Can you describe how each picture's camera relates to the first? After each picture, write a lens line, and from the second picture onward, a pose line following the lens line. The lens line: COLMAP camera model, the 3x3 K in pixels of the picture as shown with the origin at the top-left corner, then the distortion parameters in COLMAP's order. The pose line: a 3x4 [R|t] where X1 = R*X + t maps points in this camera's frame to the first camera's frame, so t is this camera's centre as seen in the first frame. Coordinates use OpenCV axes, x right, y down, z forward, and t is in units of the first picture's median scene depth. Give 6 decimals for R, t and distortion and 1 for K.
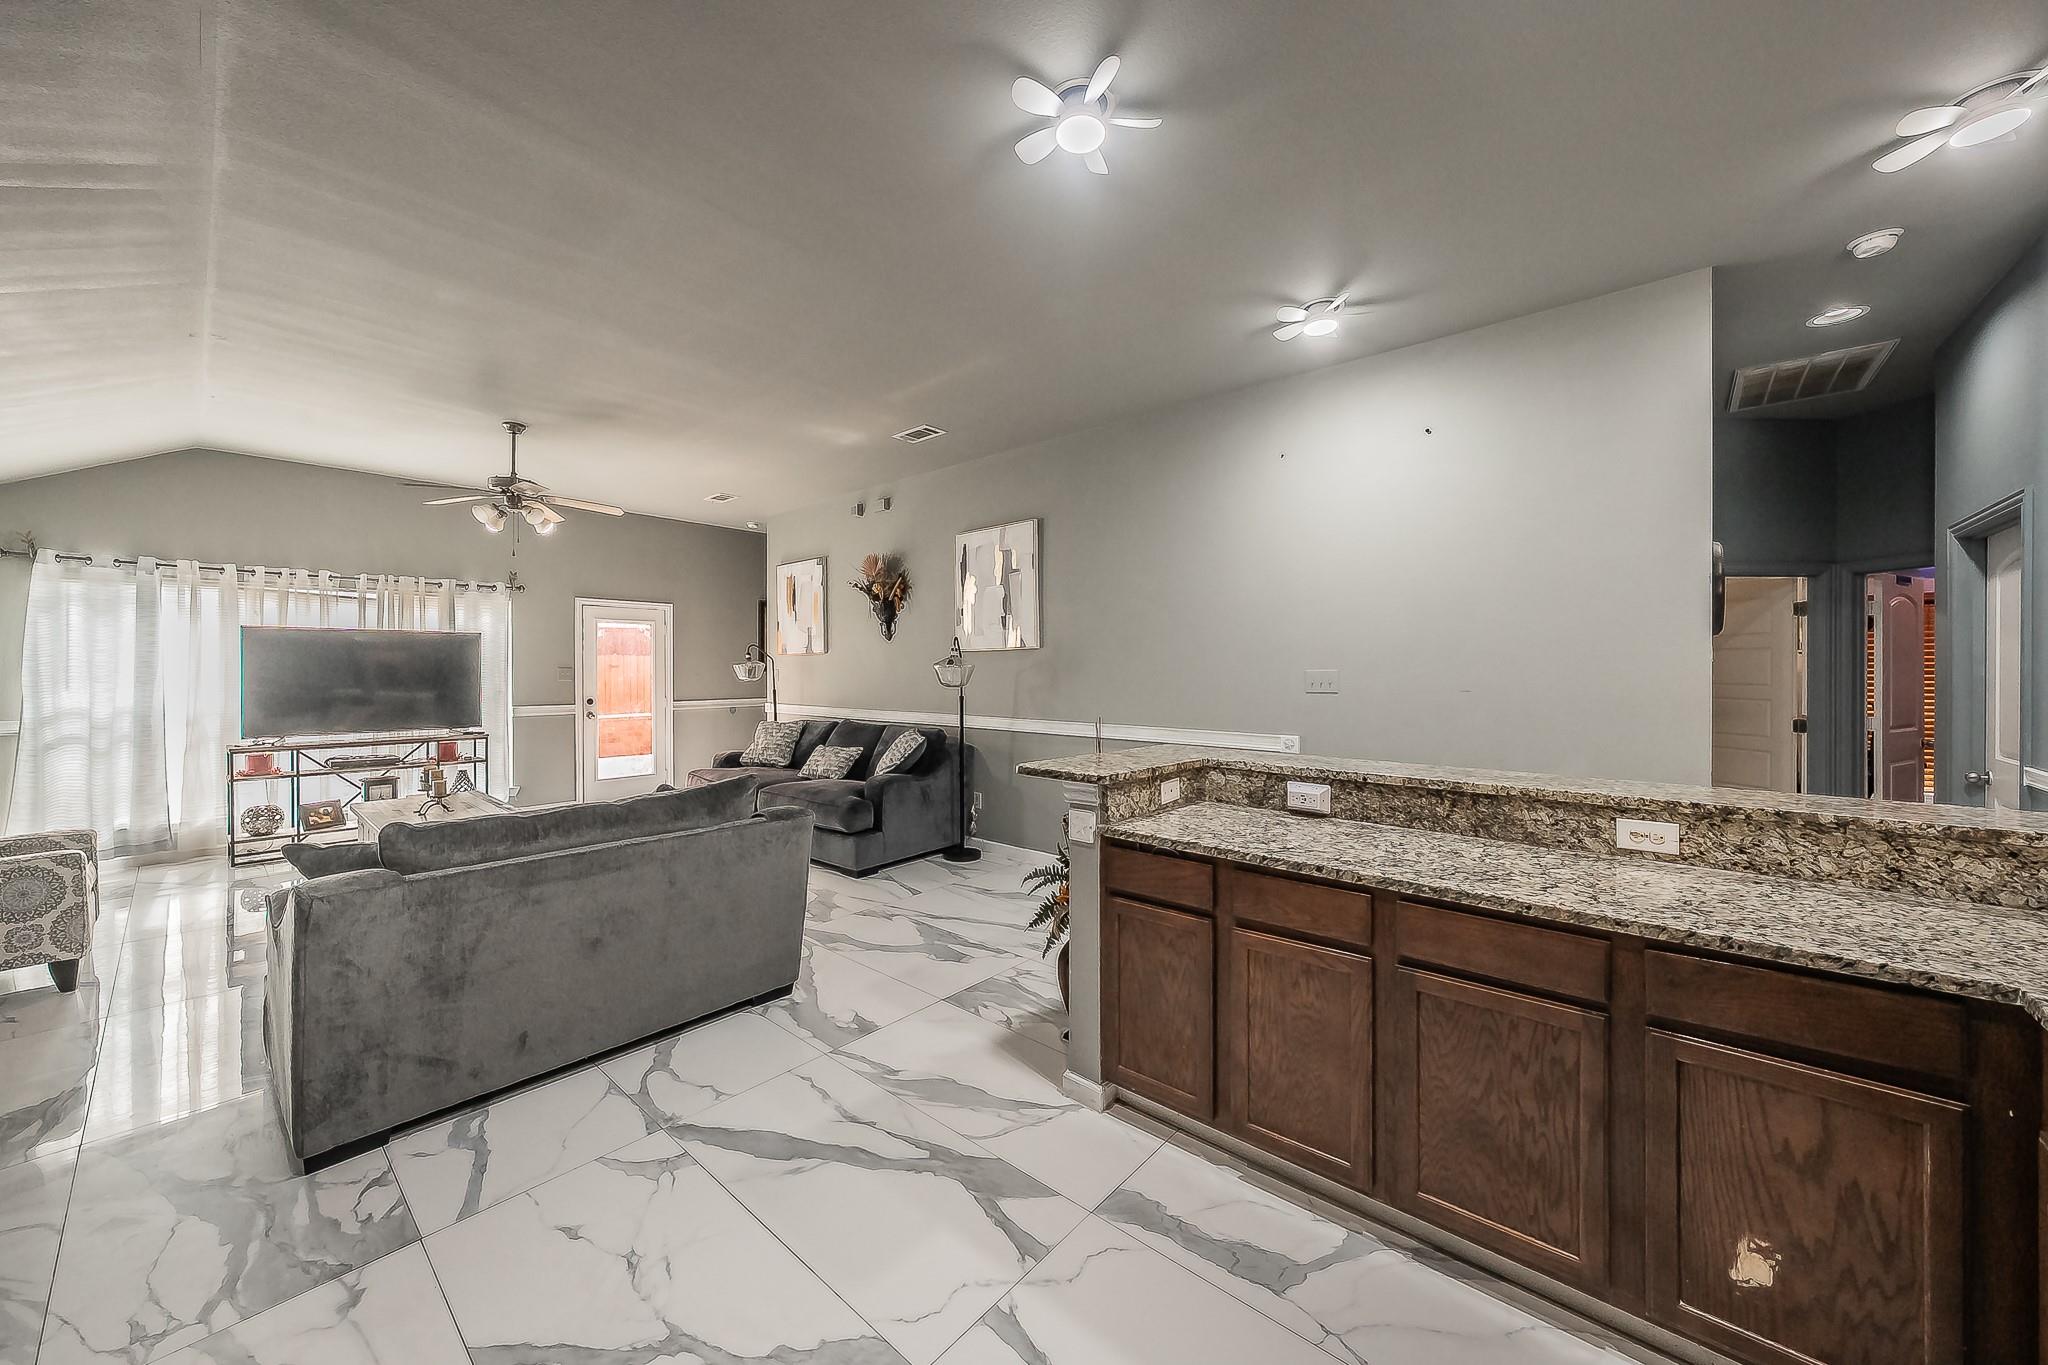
lens RADIAL K [[735.3, 0, 1024.0], [0, 735.3, 682.5], [0, 0, 1]] dist [0.000517, 0.000301]
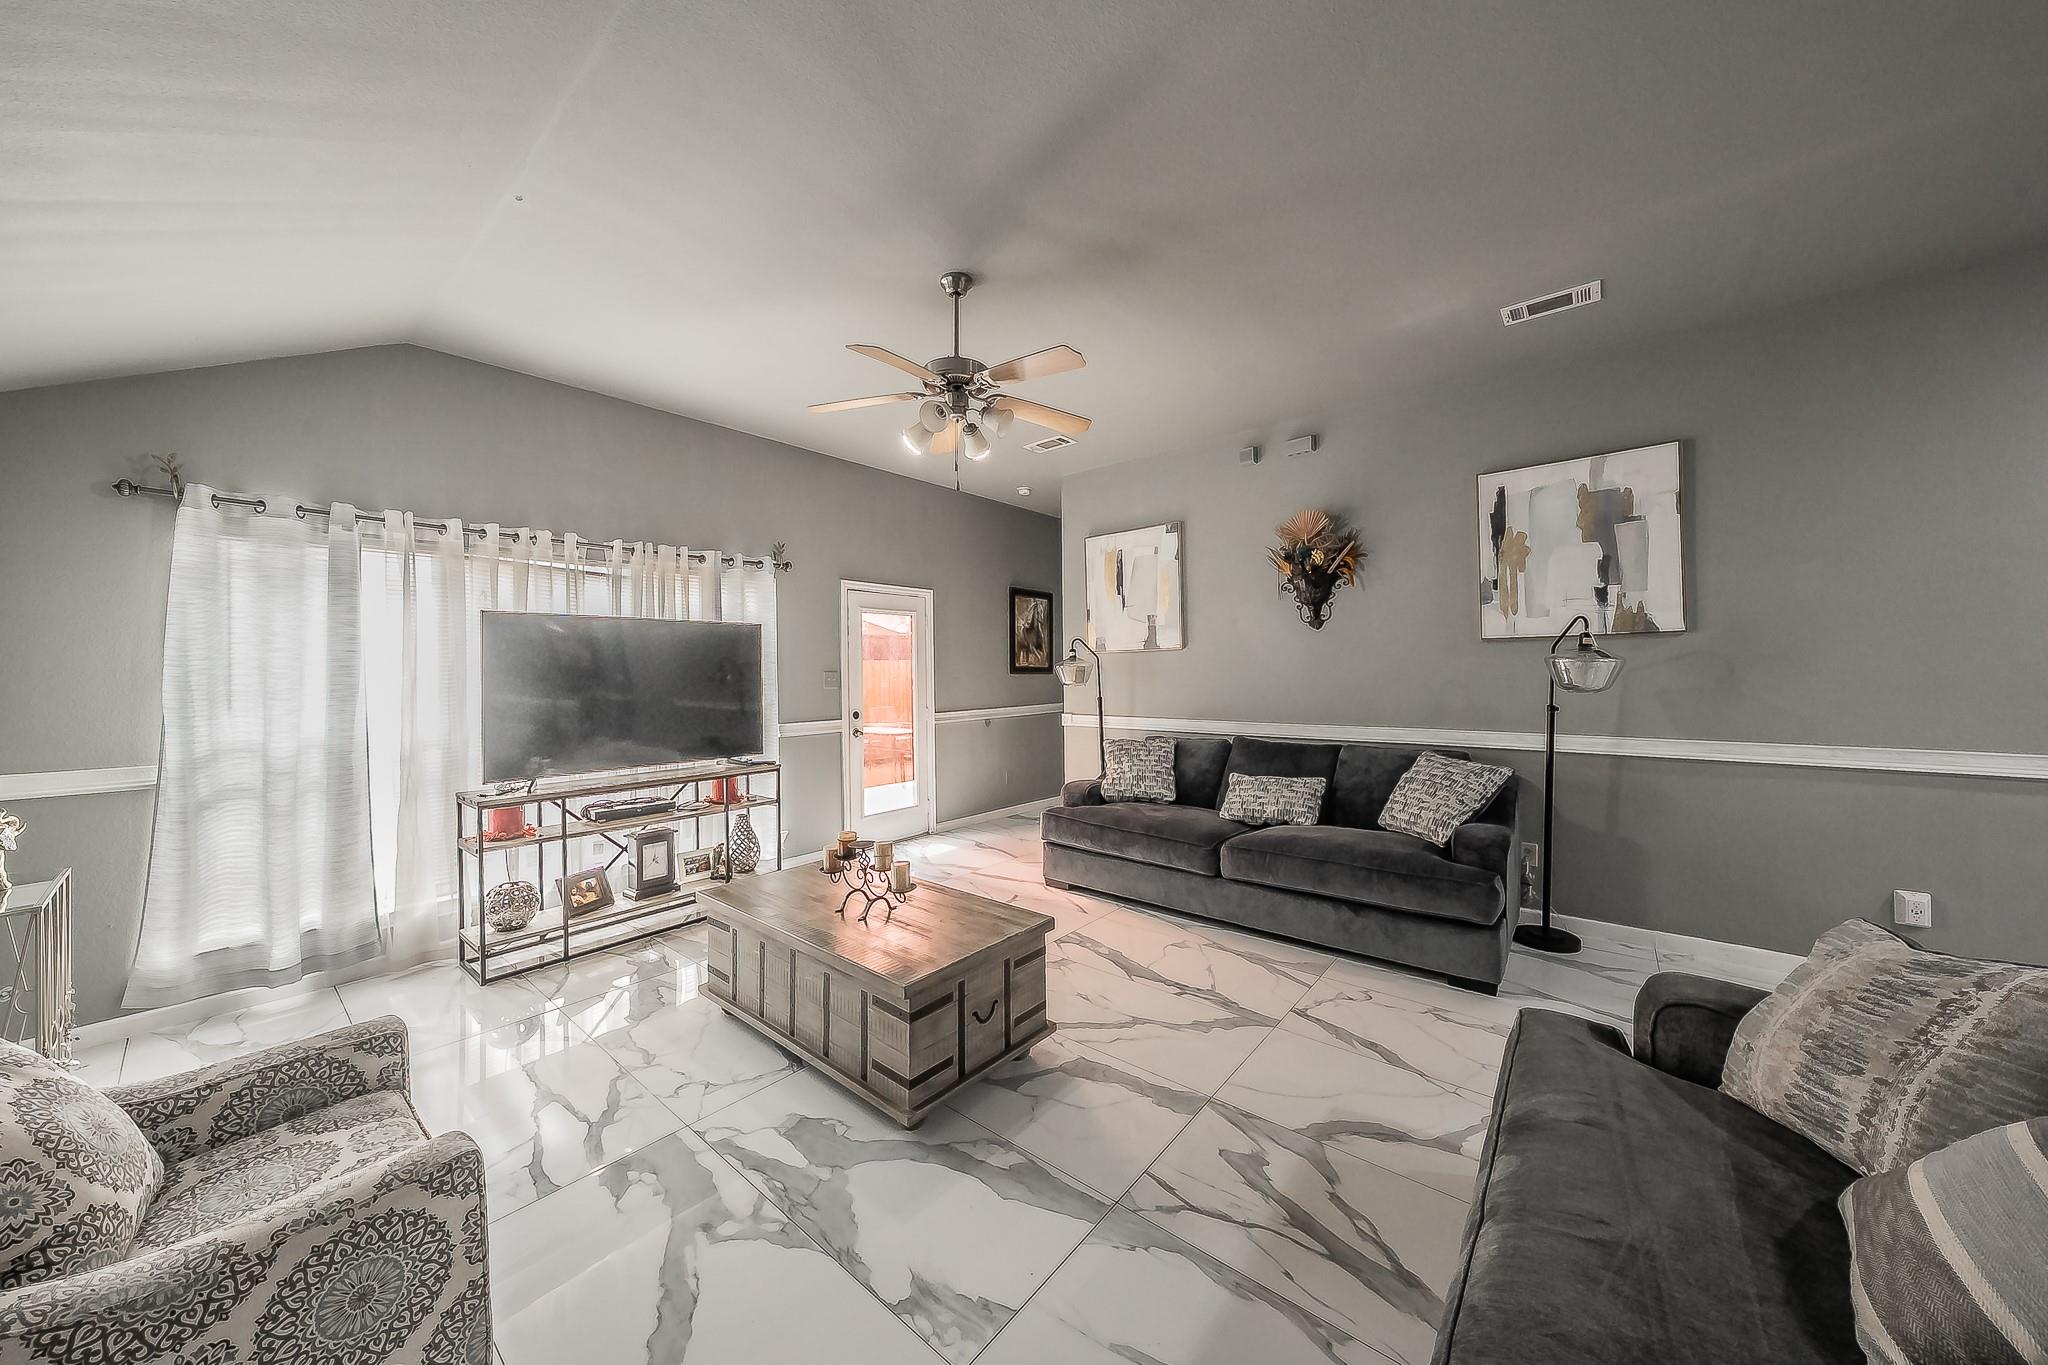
lens RADIAL K [[702.6, 0, 1024.0], [0, 702.6, 682.5], [0, 0, 1]] dist [0.001139, 0.000025]
pose [[0.999890, -0.010620, 0.010359, -0.571829], [0.010641, 0.999941, -0.001989, -0.006822], [-0.010337, 0.002099, 0.999944, 0.359311]]
